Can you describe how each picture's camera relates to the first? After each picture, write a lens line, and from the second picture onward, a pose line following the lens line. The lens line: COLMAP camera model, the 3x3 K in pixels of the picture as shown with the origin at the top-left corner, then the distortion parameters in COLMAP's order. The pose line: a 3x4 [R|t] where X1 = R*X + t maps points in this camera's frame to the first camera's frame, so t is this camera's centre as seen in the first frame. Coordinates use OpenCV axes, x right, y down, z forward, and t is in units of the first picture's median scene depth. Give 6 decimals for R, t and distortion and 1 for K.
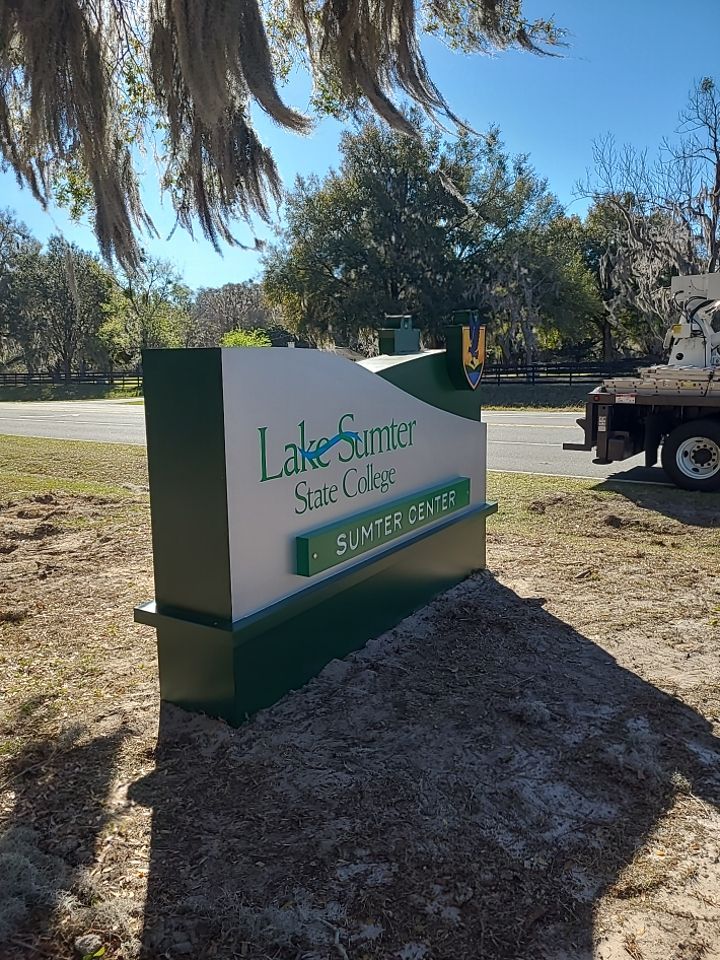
lens RADIAL K [[726.3, 0, 355.2], [0, 726.3, 482.2], [0, 0, 1]] dist [0.031323, -0.003515]
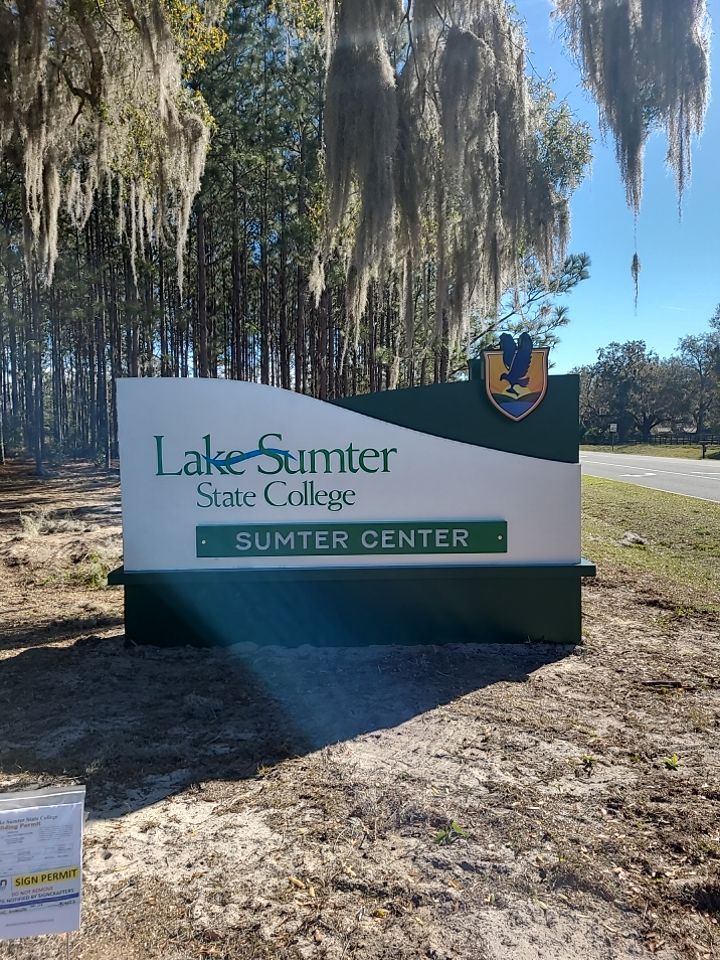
lens RADIAL K [[734.0, 0, 363.5], [0, 734.0, 482.2], [0, 0, 1]] dist [0.052965, -0.008571]
pose [[0.537571, 0.072724, -0.840077, 1.024941], [-0.144493, 0.989482, -0.006804, -0.028379], [0.830747, 0.125043, 0.542425, 0.468978]]
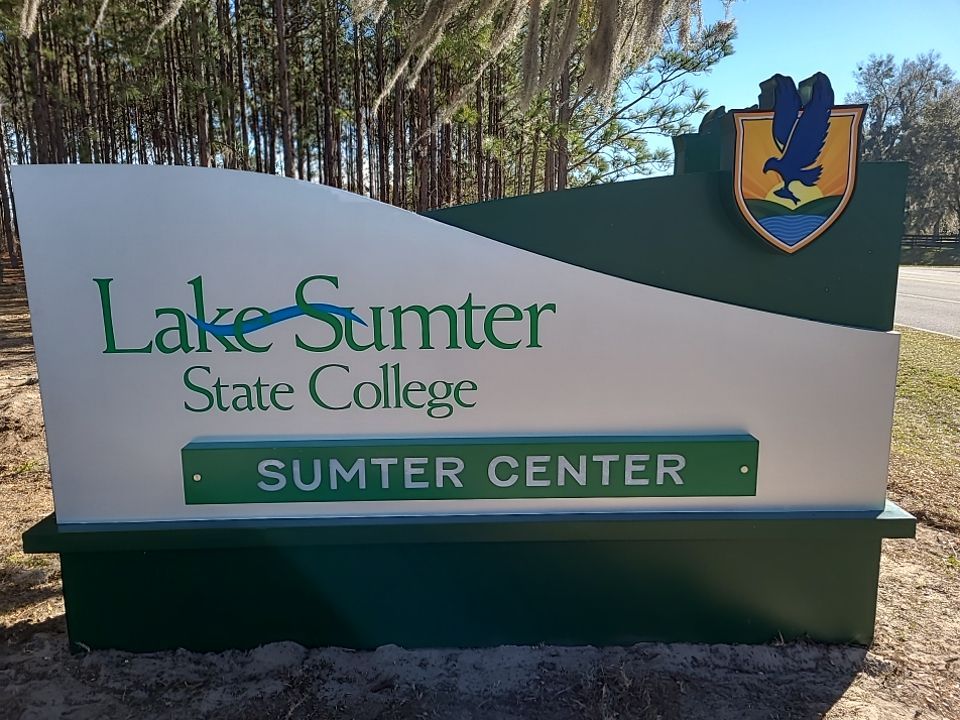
lens RADIAL K [[713.3, 0, 472.8], [0, 713.3, 366.7], [0, 0, 1]] dist [0.055806, -0.031931]
pose [[0.545823, 0.173765, -0.819685, 0.548942], [-0.146225, 0.983002, 0.111016, -0.099771], [0.825043, 0.059264, 0.561954, 0.737120]]
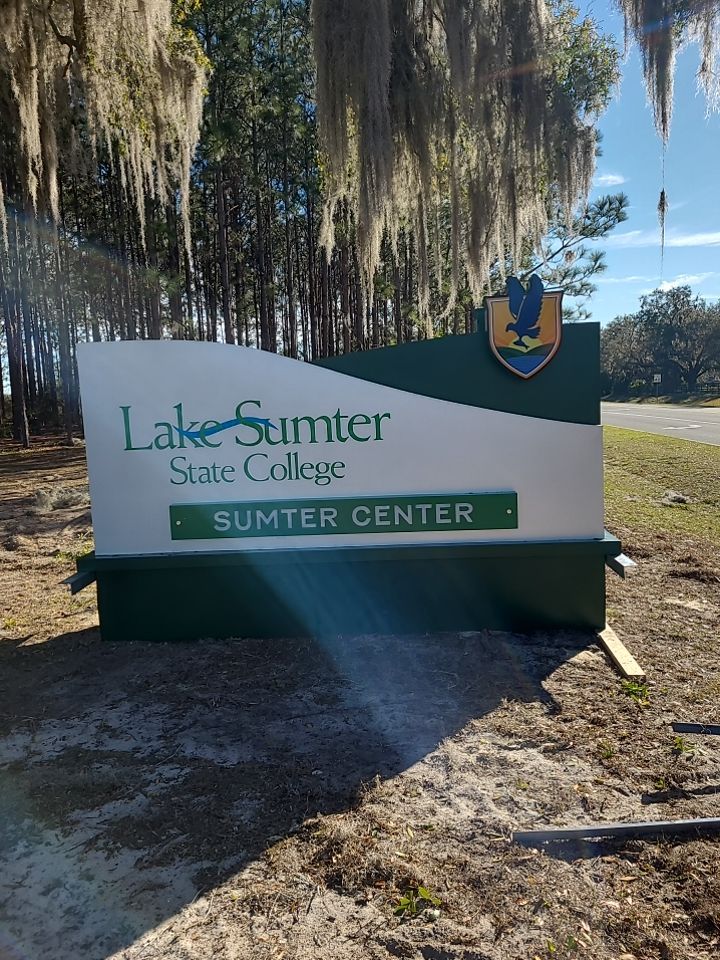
lens RADIAL K [[726.8, 0, 361.7], [0, 726.8, 475.4], [0, 0, 1]] dist [0.048336, -0.018881]
pose [[0.488385, 0.100151, -0.866862, 0.945900], [-0.118861, 0.991768, 0.047616, -0.053572], [0.864496, 0.079782, 0.496268, 0.601425]]
